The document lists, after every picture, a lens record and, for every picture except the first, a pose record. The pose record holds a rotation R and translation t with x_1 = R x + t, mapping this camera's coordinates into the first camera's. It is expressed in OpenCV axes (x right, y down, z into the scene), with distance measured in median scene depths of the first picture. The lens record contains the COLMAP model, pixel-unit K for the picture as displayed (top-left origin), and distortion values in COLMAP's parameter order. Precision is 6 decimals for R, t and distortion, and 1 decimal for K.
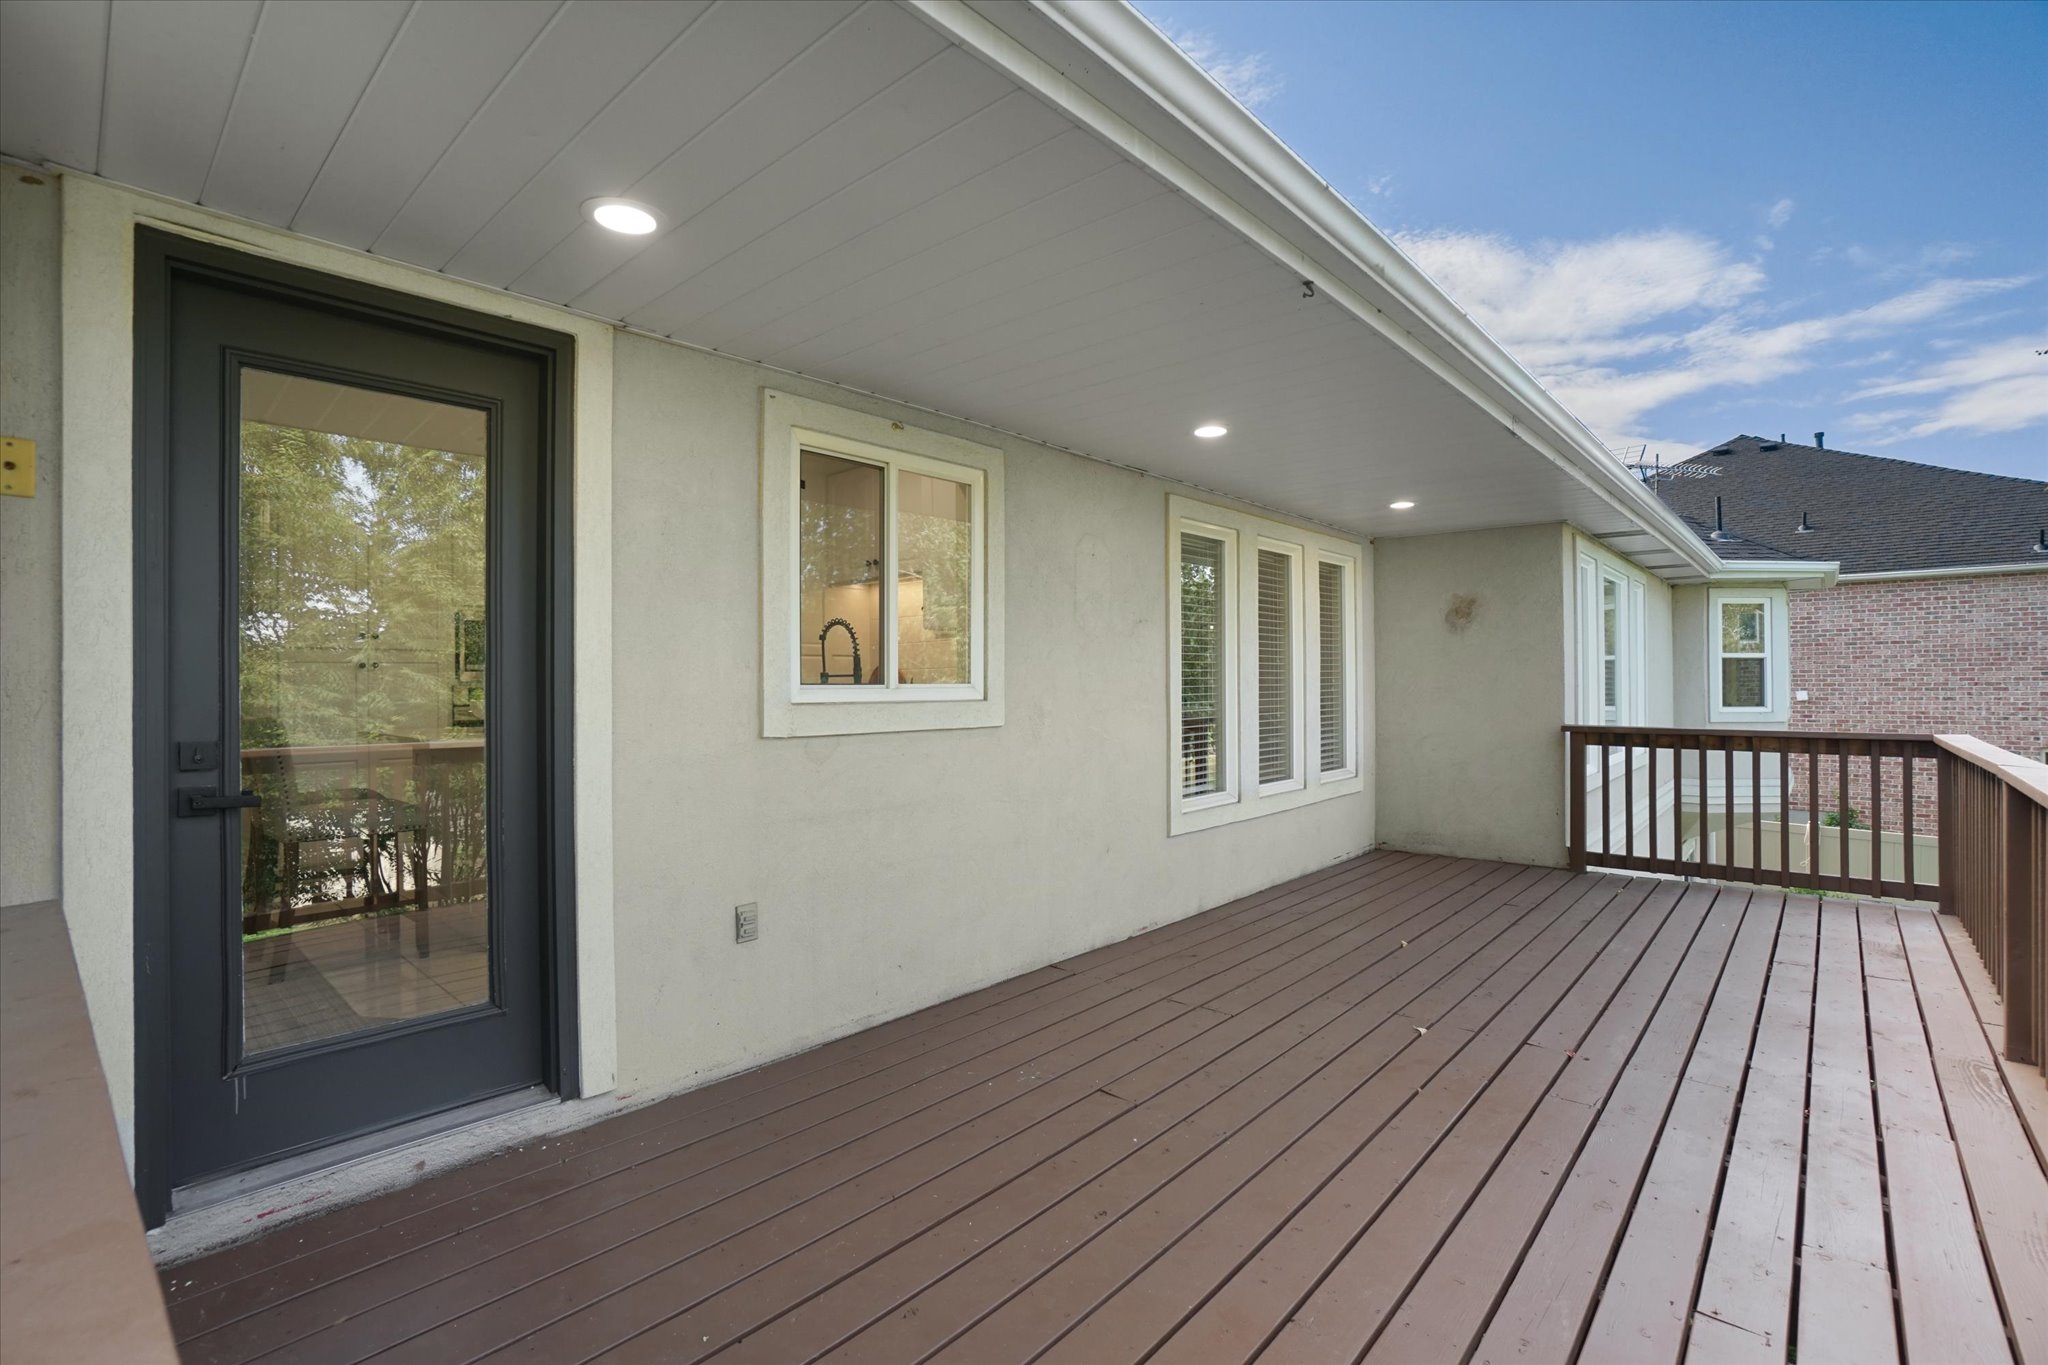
lens RADIAL K [[920.1, 0, 1016.0], [0, 920.1, 675.9], [0, 0, 1]] dist [-0.000540, 0.002072]
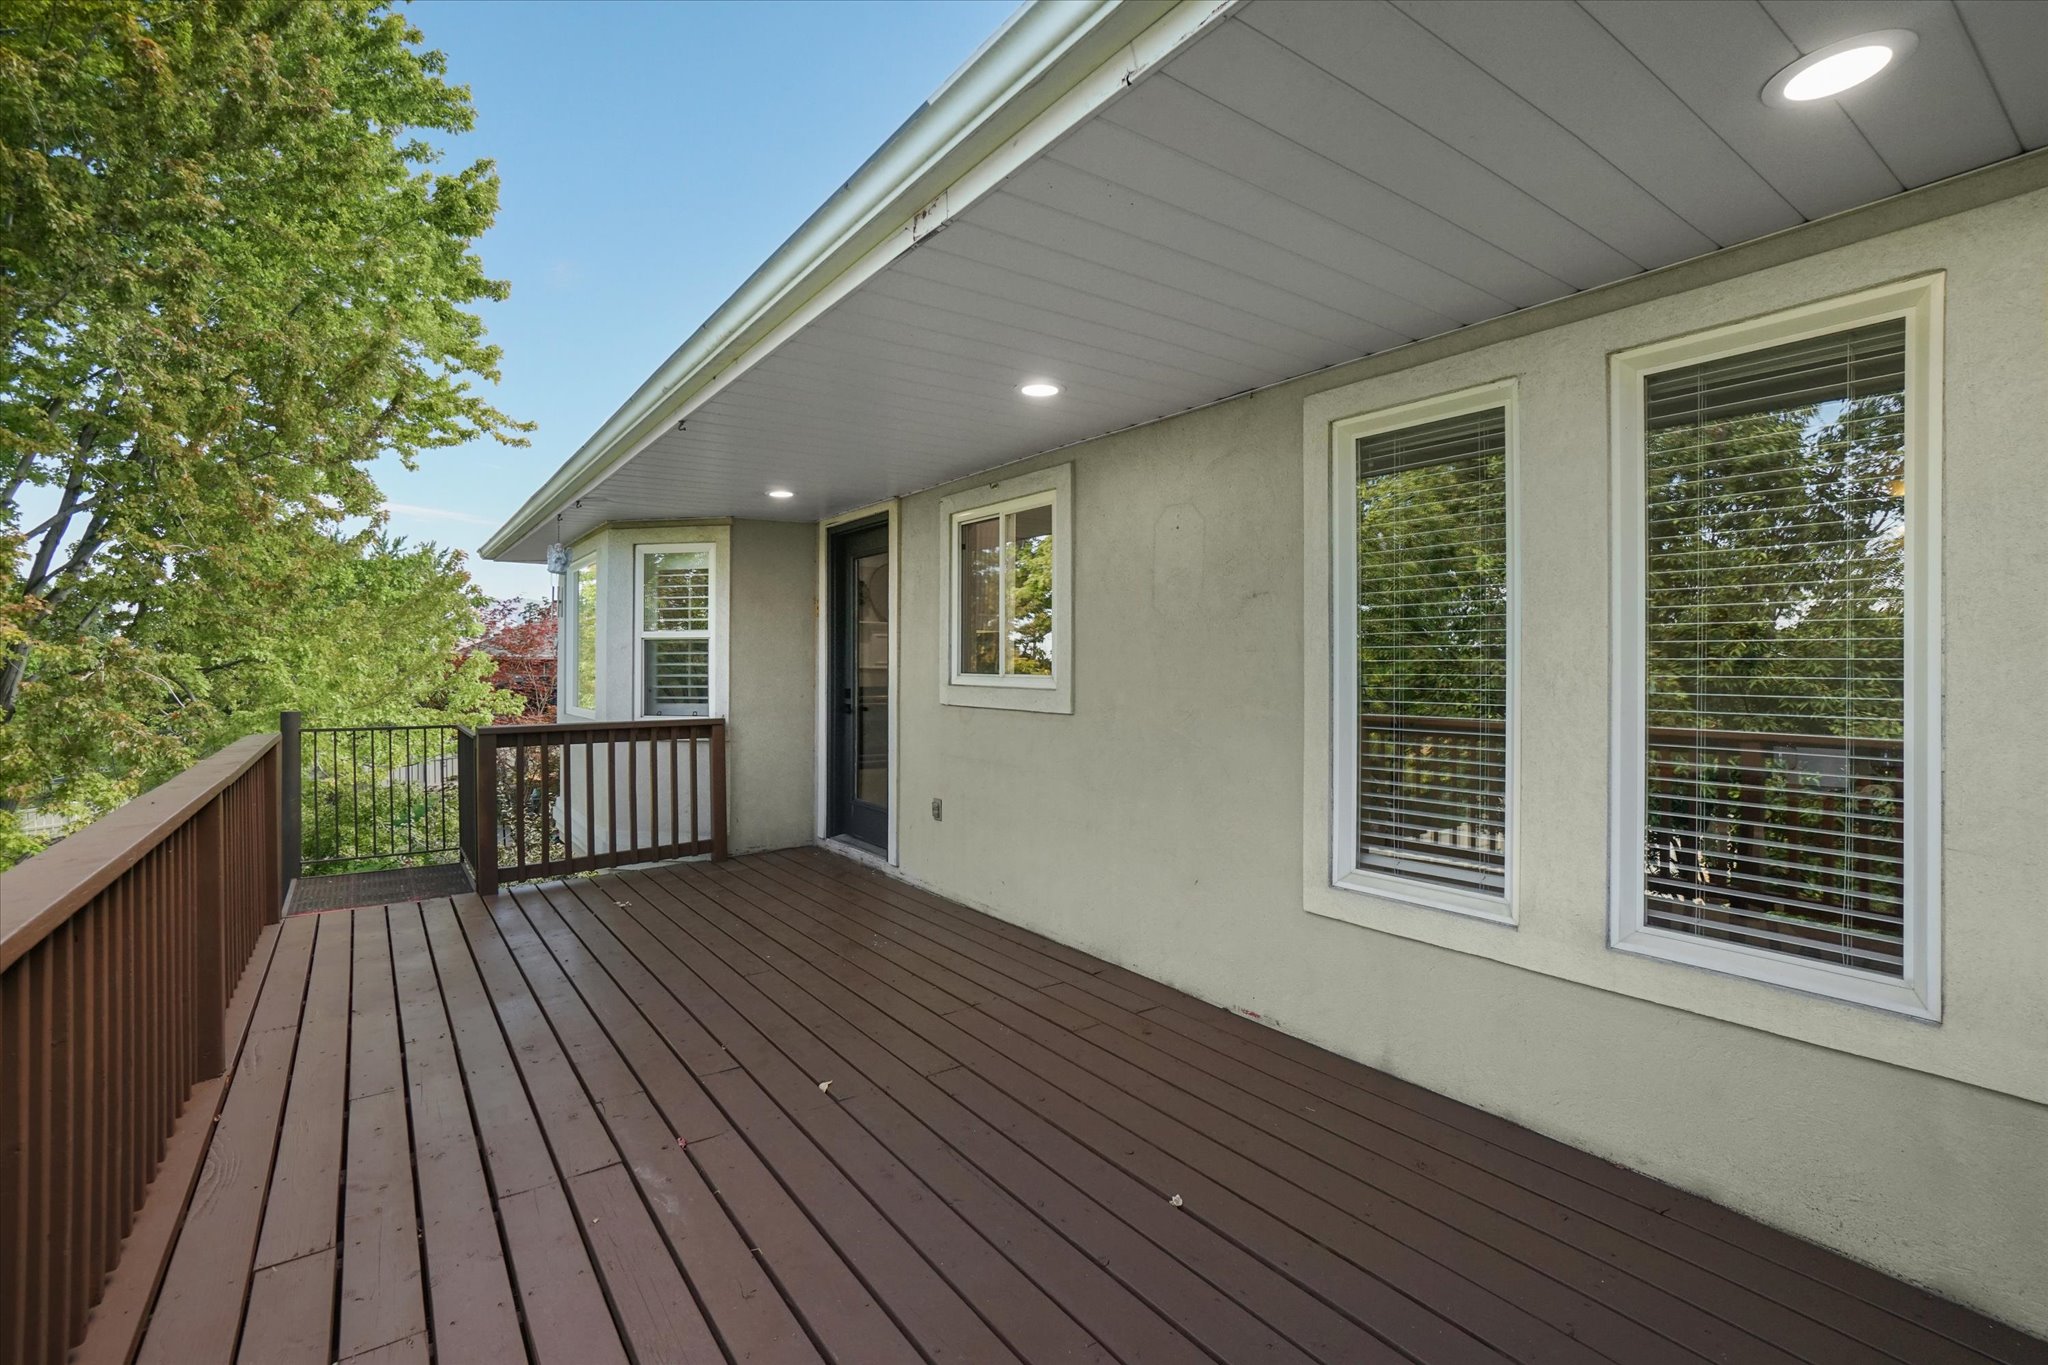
lens RADIAL K [[920.1, 0, 1032.1], [0, 920.1, 664.0], [0, 0, 1]] dist [-0.000540, 0.002072]
pose [[-0.193947, 0.009830, -0.980963, 0.695840], [0.005037, 0.999947, 0.009025, -0.010413], [0.980999, -0.003190, -0.193987, 0.758812]]
